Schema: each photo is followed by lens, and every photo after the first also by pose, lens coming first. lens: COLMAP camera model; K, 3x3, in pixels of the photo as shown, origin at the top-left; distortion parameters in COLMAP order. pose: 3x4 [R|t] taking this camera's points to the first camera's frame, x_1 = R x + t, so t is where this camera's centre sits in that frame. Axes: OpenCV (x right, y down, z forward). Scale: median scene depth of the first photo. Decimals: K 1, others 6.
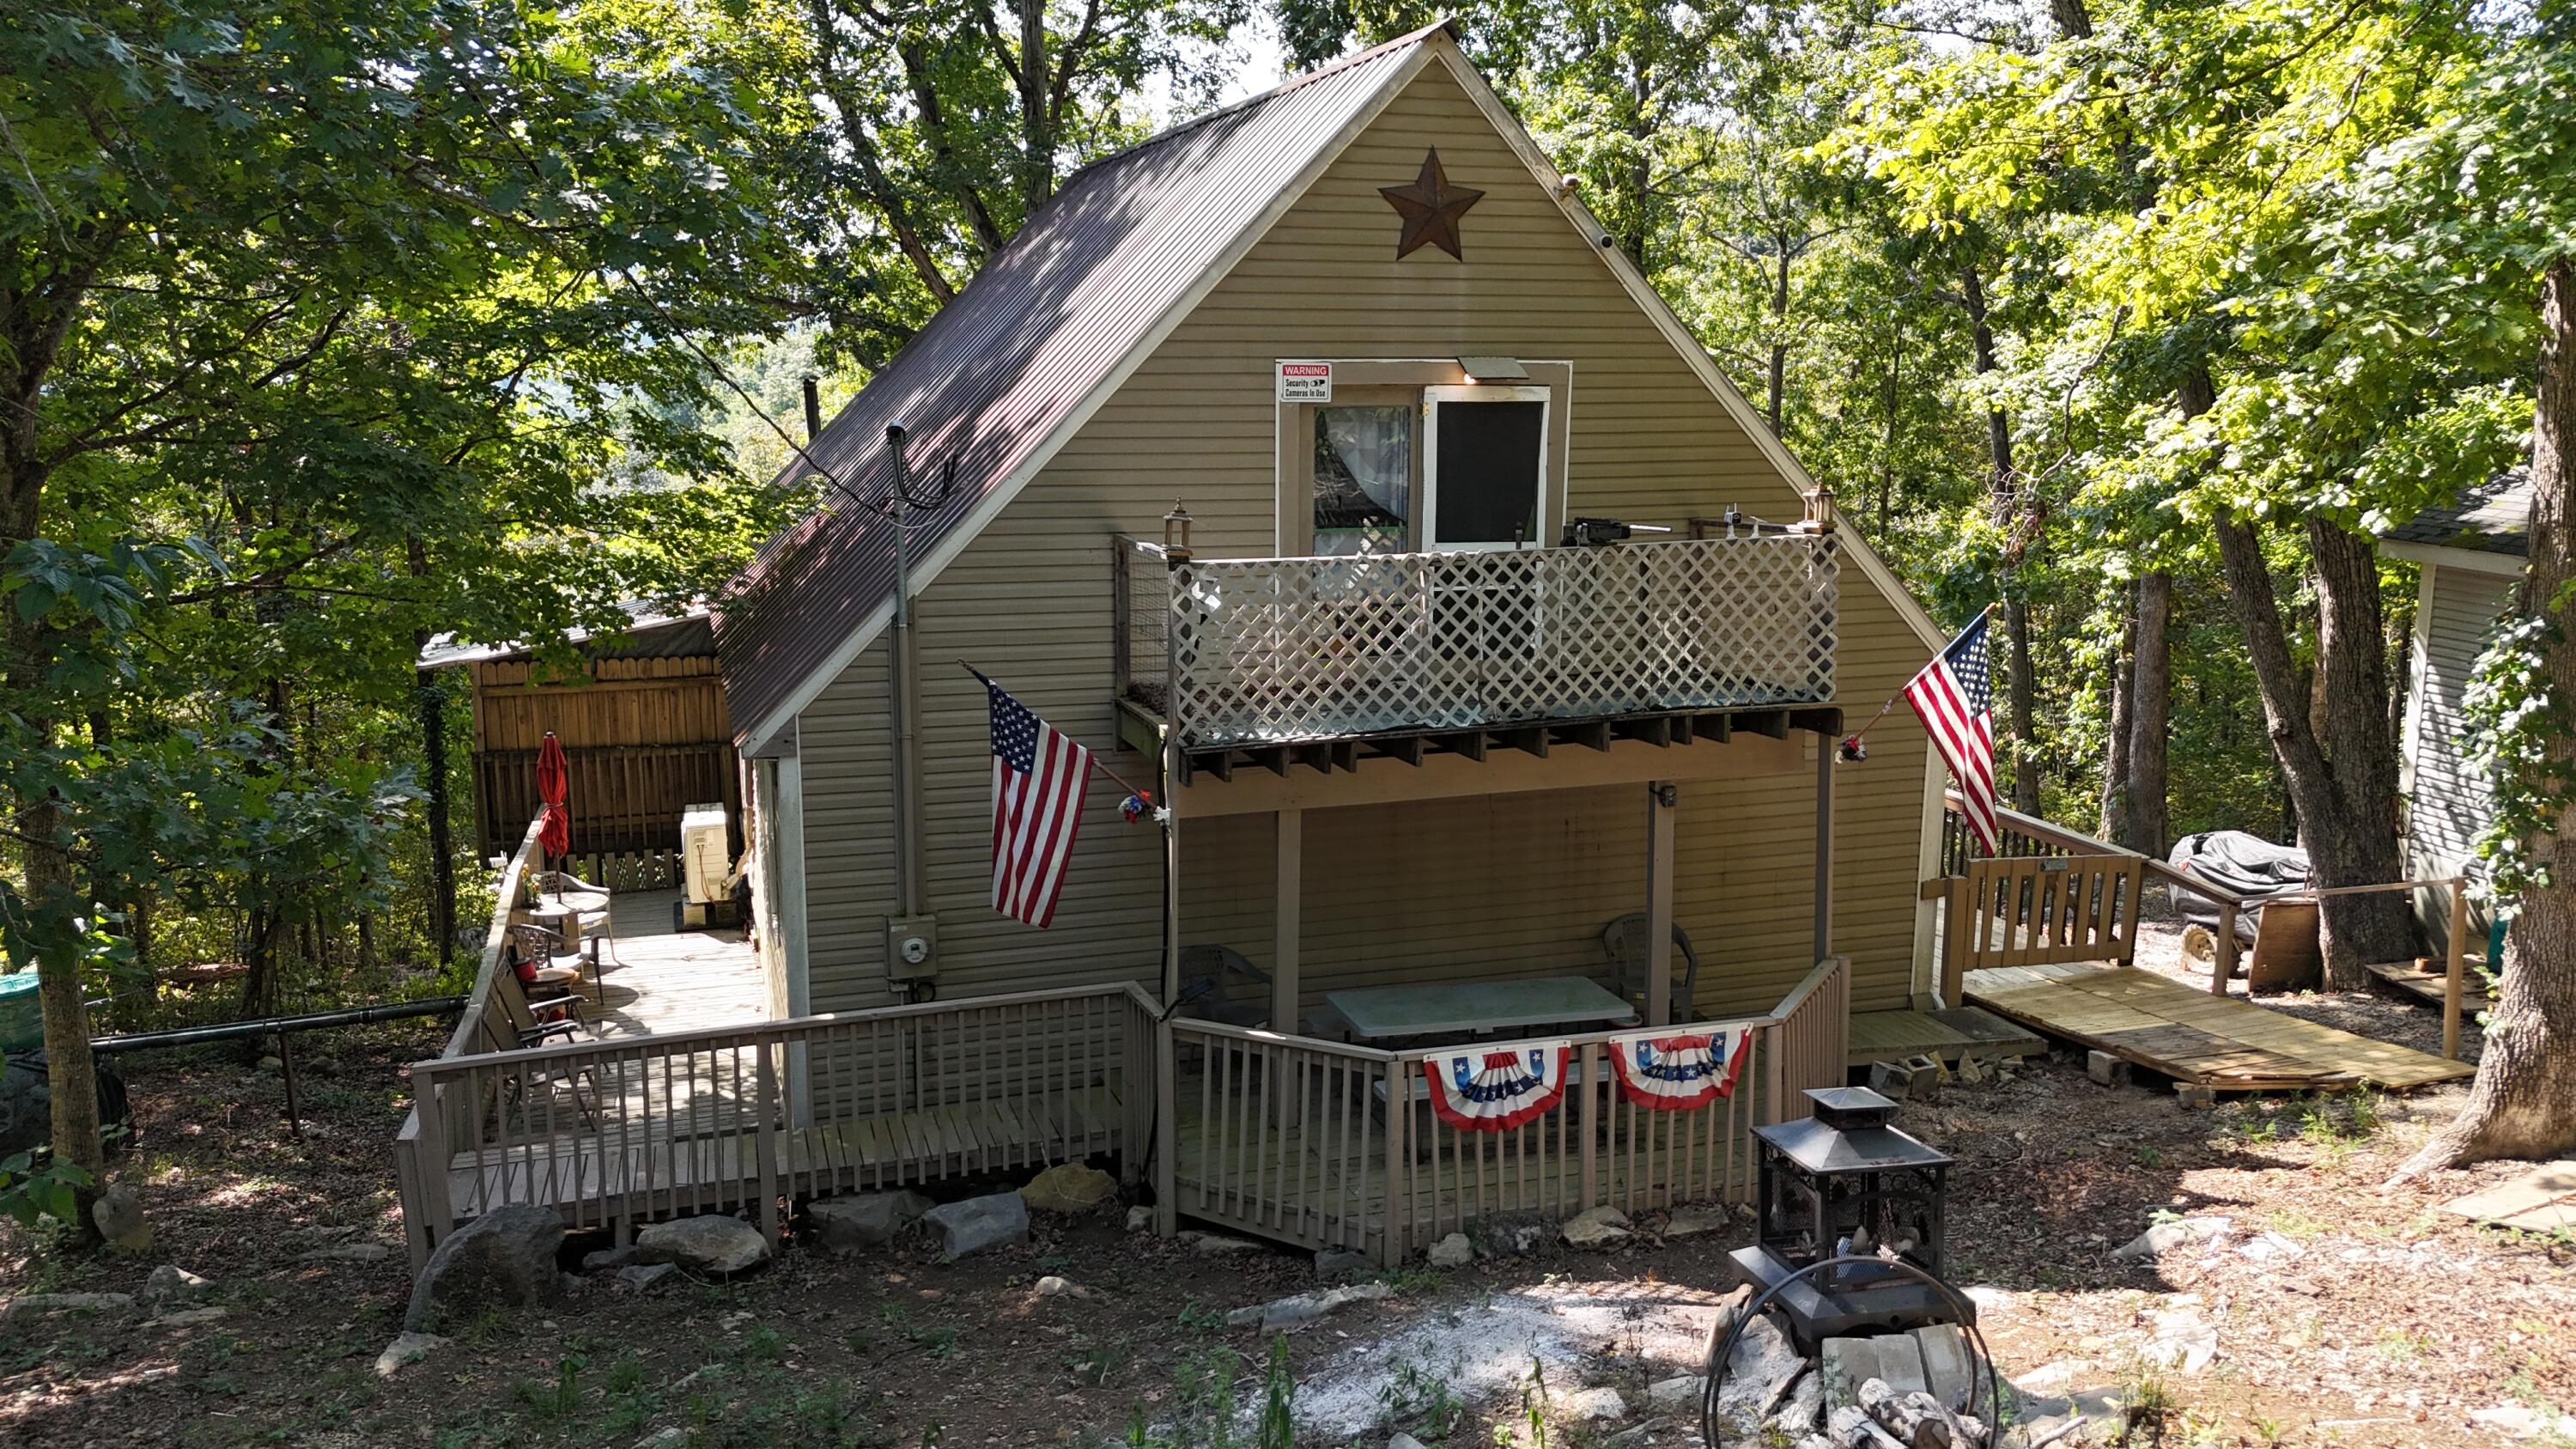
lens RADIAL K [[1900.7, 0, 1288.0], [0, 1900.7, 724.5], [0, 0, 1]] dist [0.073691, -0.073494]
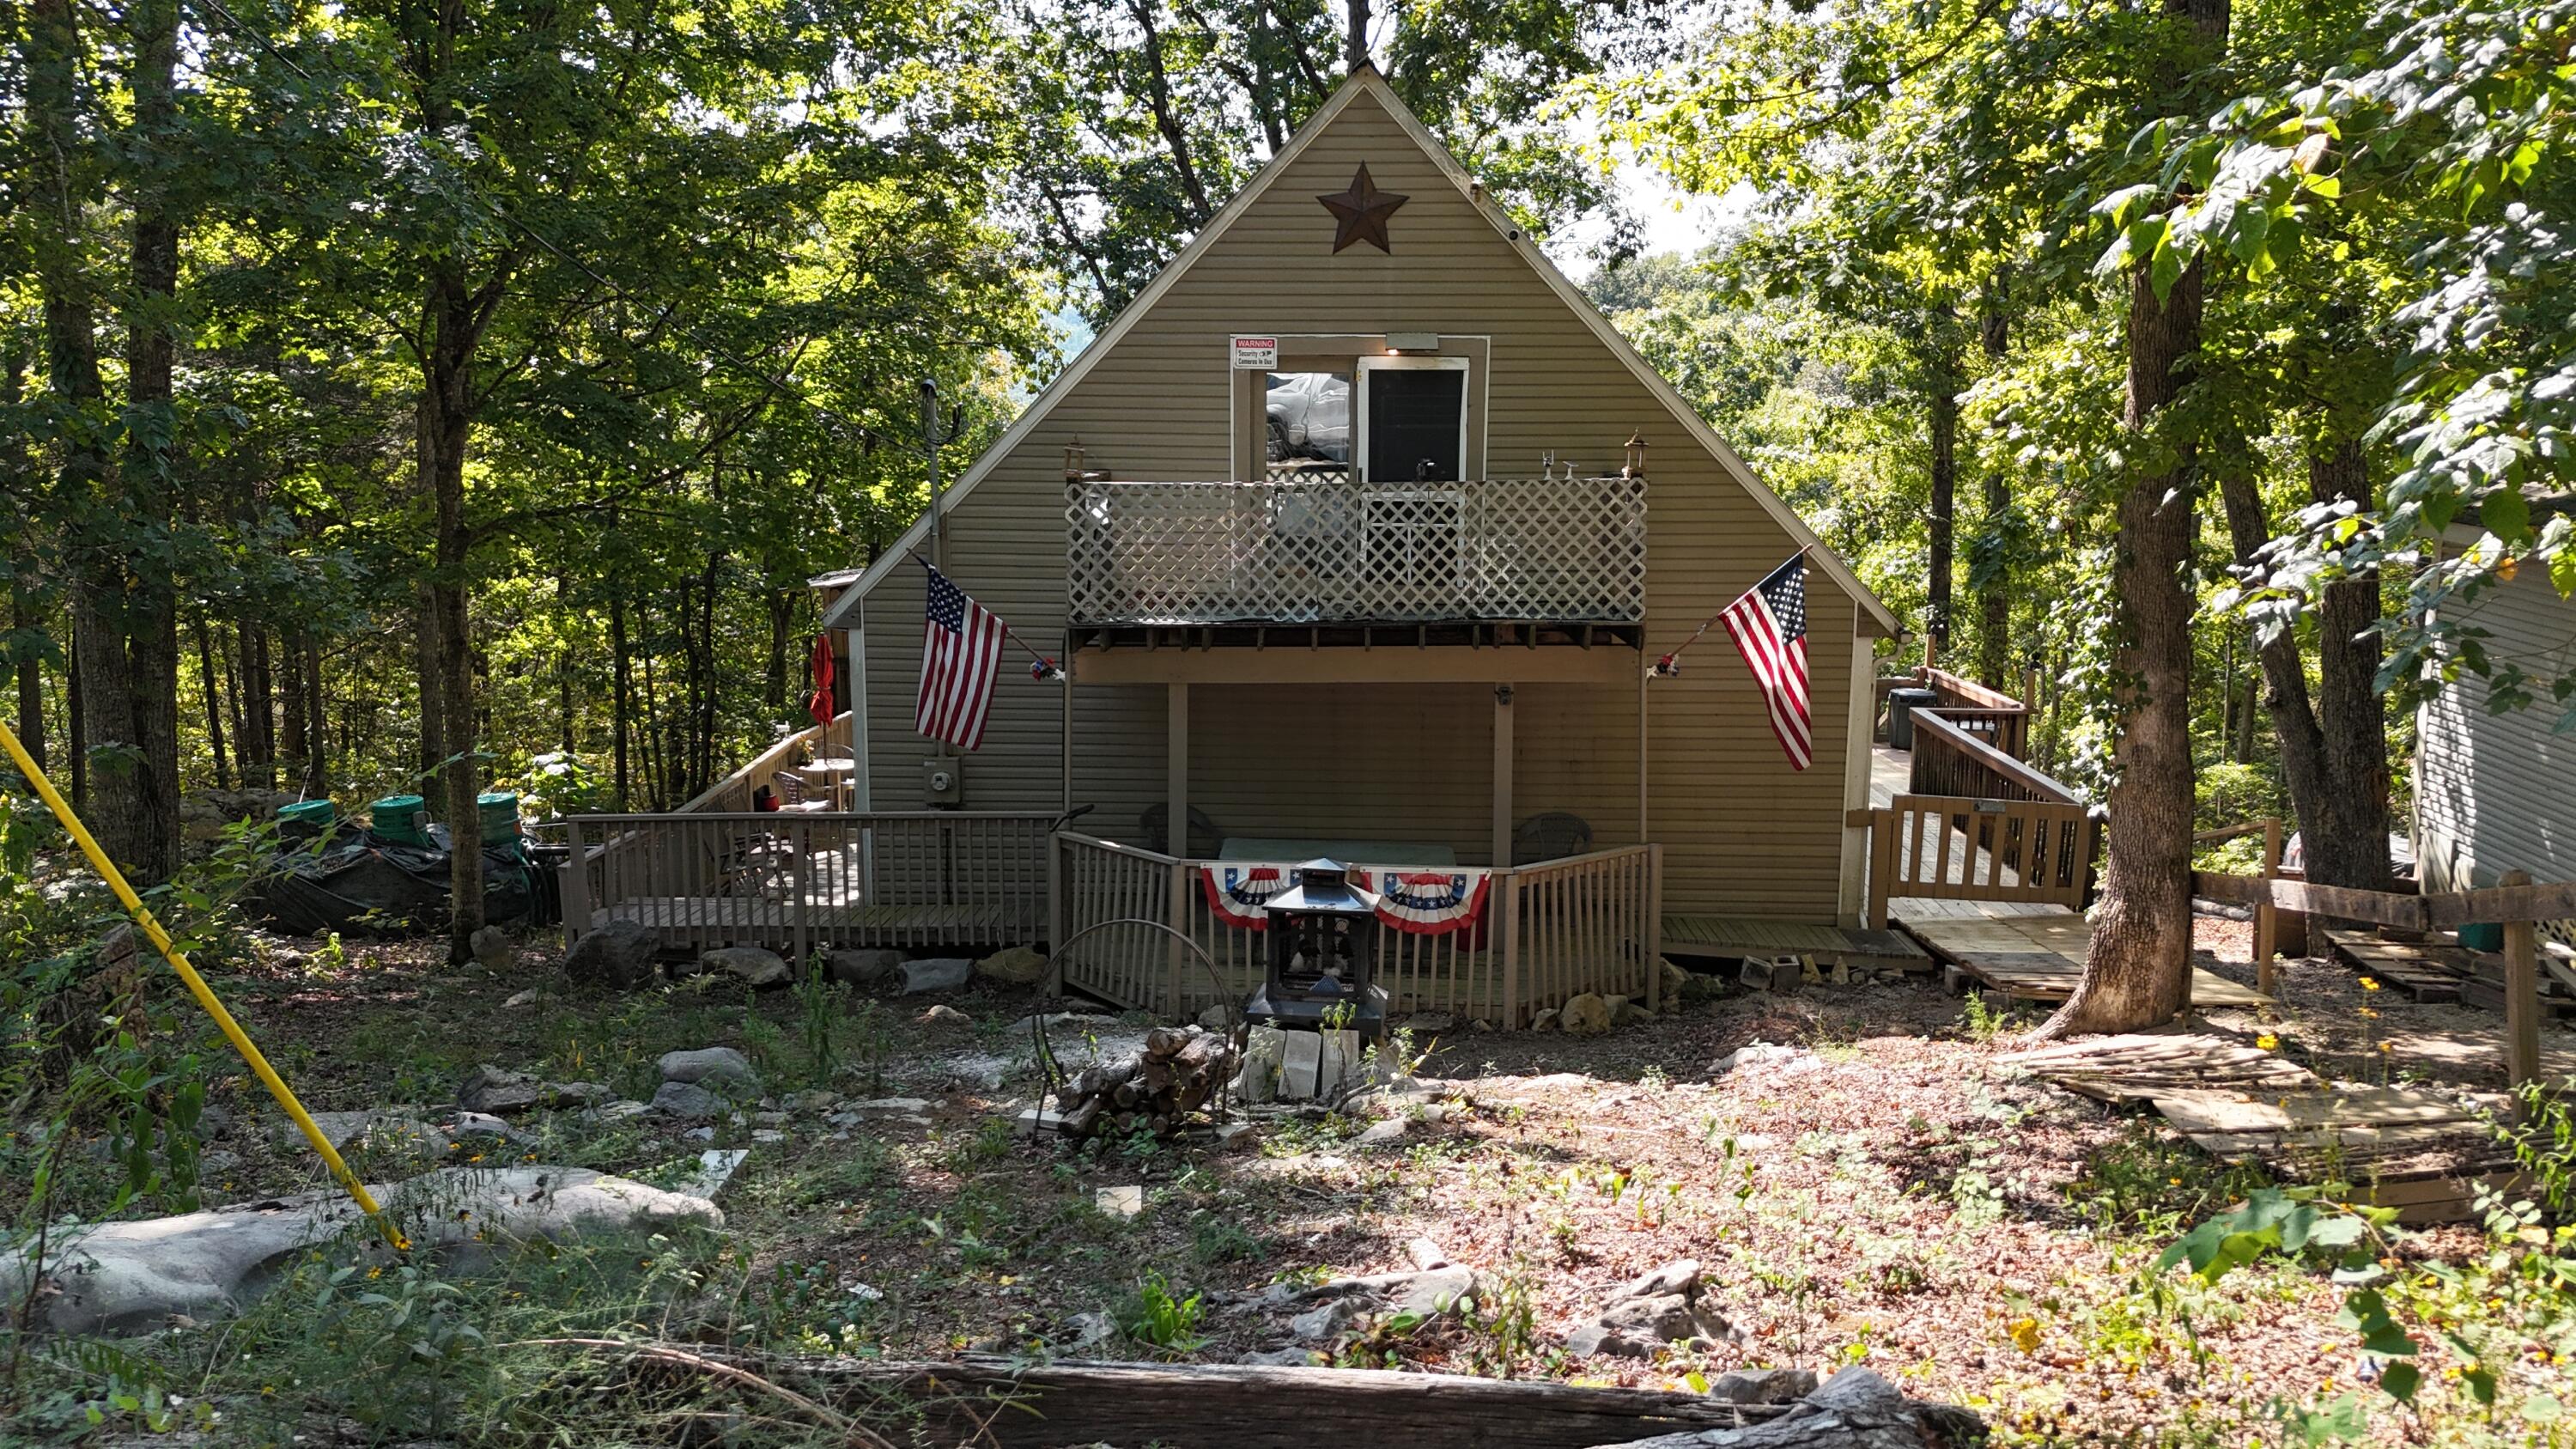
lens RADIAL K [[1942.7, 0, 1317.9], [0, 1942.7, 737.7], [0, 0, 1]] dist [0.115103, -0.263550]
pose [[0.943008, 0.058671, -0.327556, 0.465495], [-0.062938, 0.998014, -0.002434, 0.070274], [0.326763, 0.022911, 0.944829, -0.183658]]
